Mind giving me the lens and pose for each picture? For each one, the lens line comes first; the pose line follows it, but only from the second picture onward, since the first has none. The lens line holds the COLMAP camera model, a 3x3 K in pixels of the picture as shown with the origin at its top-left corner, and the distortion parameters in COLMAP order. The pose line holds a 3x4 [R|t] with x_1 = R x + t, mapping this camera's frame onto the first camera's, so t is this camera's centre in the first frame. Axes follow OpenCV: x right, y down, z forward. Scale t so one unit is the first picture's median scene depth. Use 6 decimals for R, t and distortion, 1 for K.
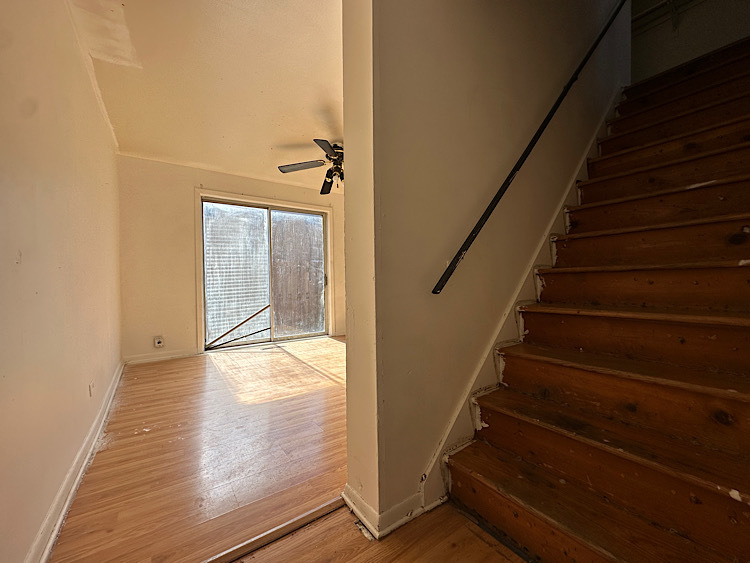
lens RADIAL K [[302.4, 0, 372.9], [0, 302.4, 282.5], [0, 0, 1]] dist [-0.000649, 0.000154]
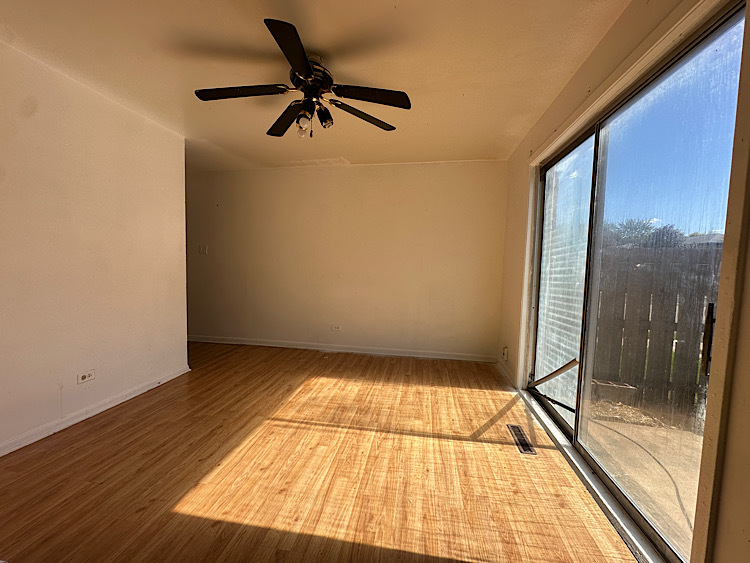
lens RADIAL K [[302.4, 0, 374.6], [0, 302.4, 282.4], [0, 0, 1]] dist [-0.000649, 0.000154]
pose [[-0.714116, 0.044981, -0.698581, 0.230805], [-0.012534, 0.996952, 0.077006, -0.092752], [0.699915, 0.063747, -0.711376, 1.672911]]
